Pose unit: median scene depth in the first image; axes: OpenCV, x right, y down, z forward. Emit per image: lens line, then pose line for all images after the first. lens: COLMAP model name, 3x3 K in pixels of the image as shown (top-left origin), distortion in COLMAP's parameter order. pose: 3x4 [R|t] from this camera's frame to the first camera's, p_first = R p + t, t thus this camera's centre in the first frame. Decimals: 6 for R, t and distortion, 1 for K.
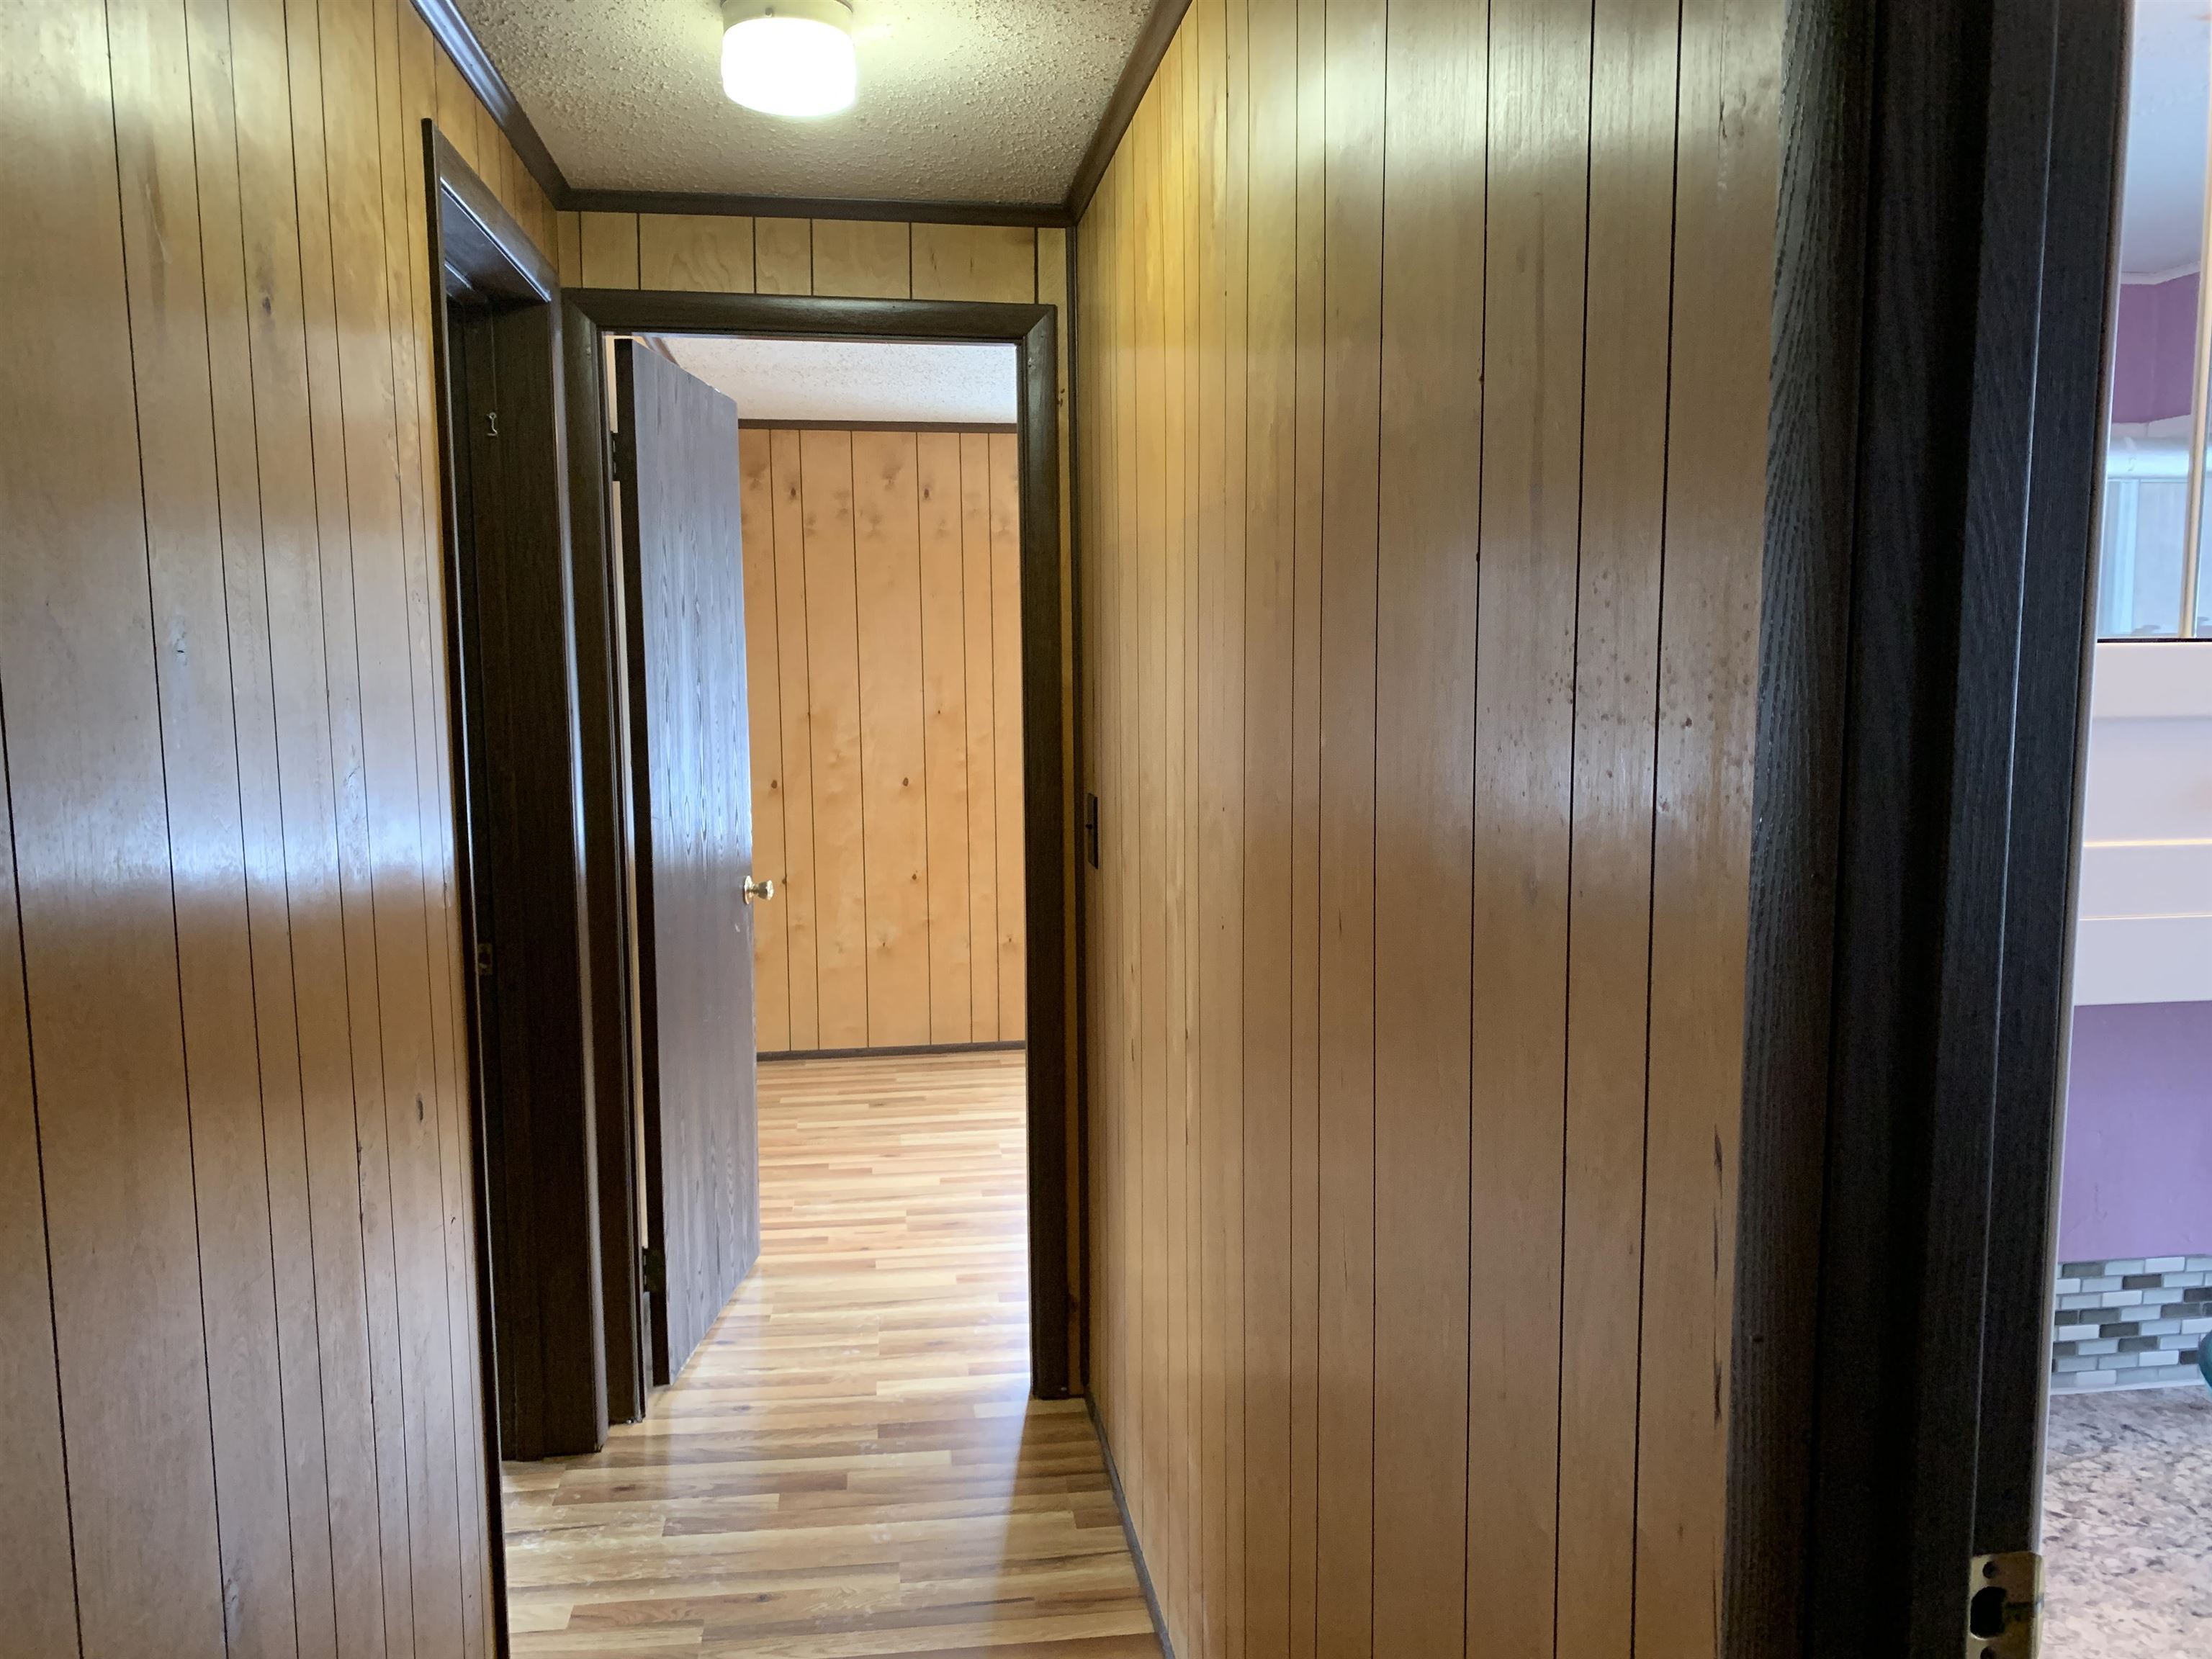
lens RADIAL K [[1701.6, 0, 1106.0], [0, 1701.6, 829.5], [0, 0, 1]] dist [-0.003494, -0.002677]
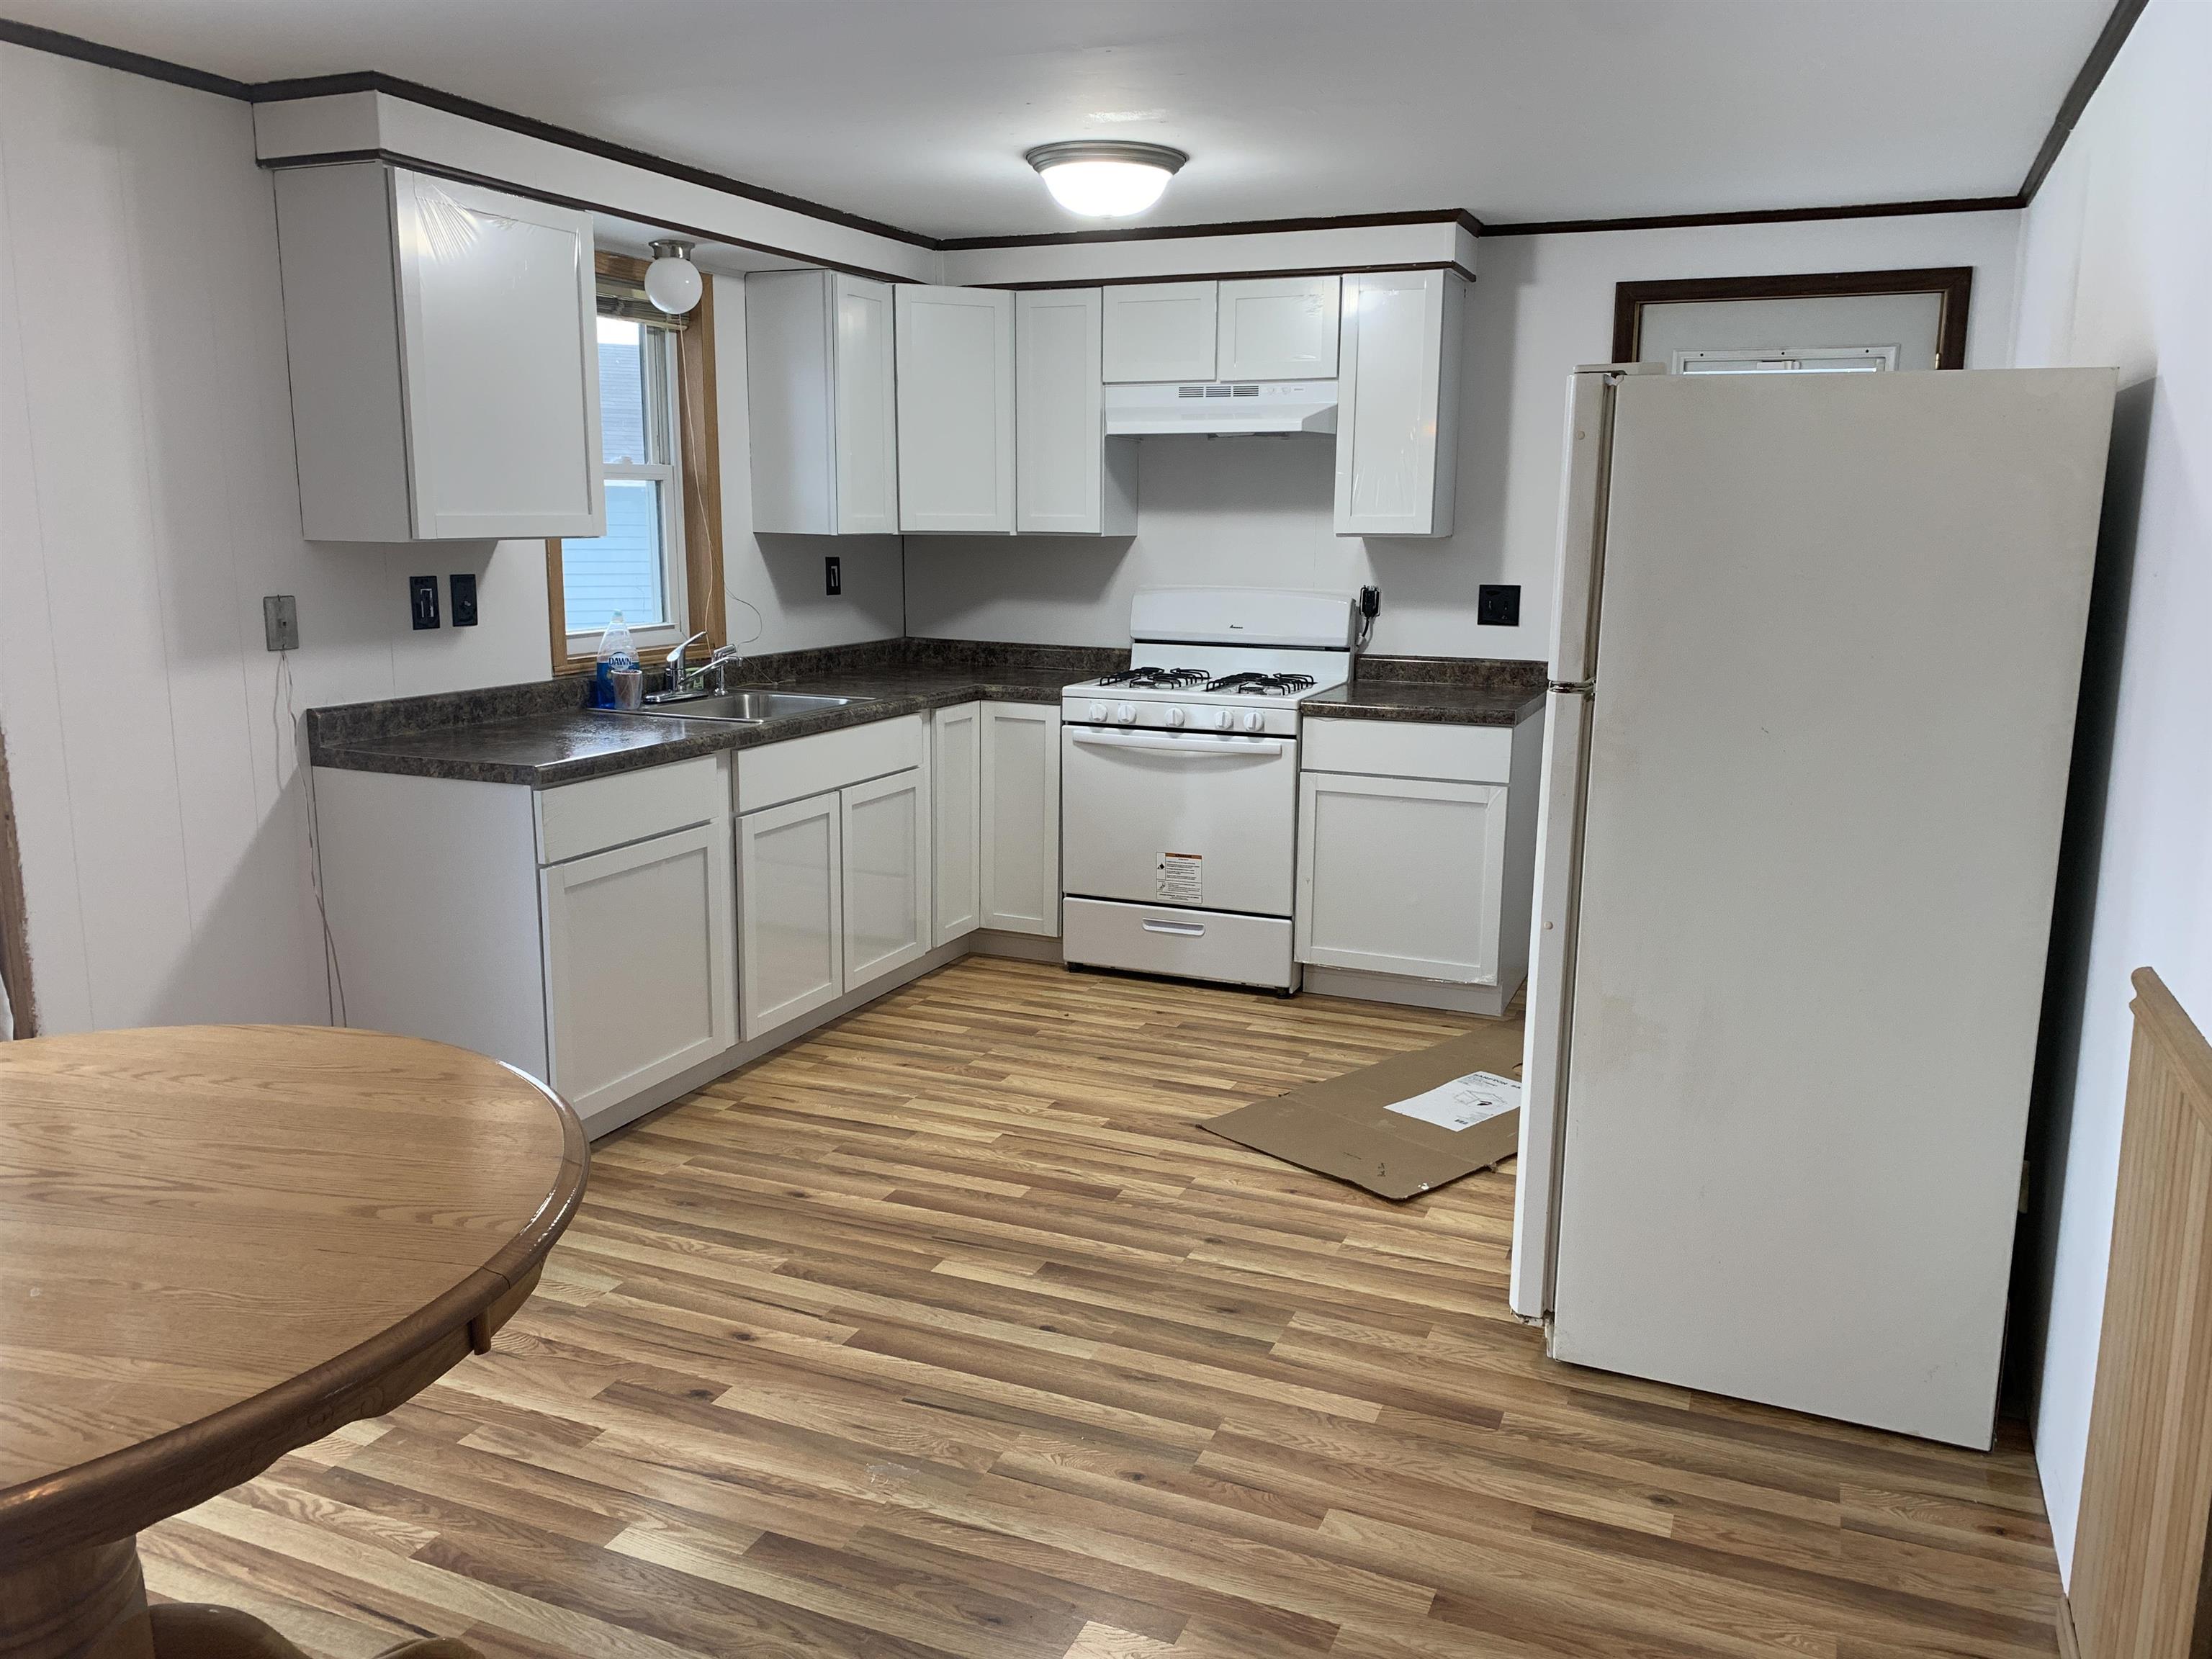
lens RADIAL K [[1701.6, 0, 1106.0], [0, 1701.6, 829.5], [0, 0, 1]] dist [-0.003494, -0.002677]
pose [[-0.858835, -0.097665, 0.502856, -0.638396], [0.055977, 0.957885, 0.281645, -0.174894], [-0.509185, 0.270034, -0.817198, 1.702302]]
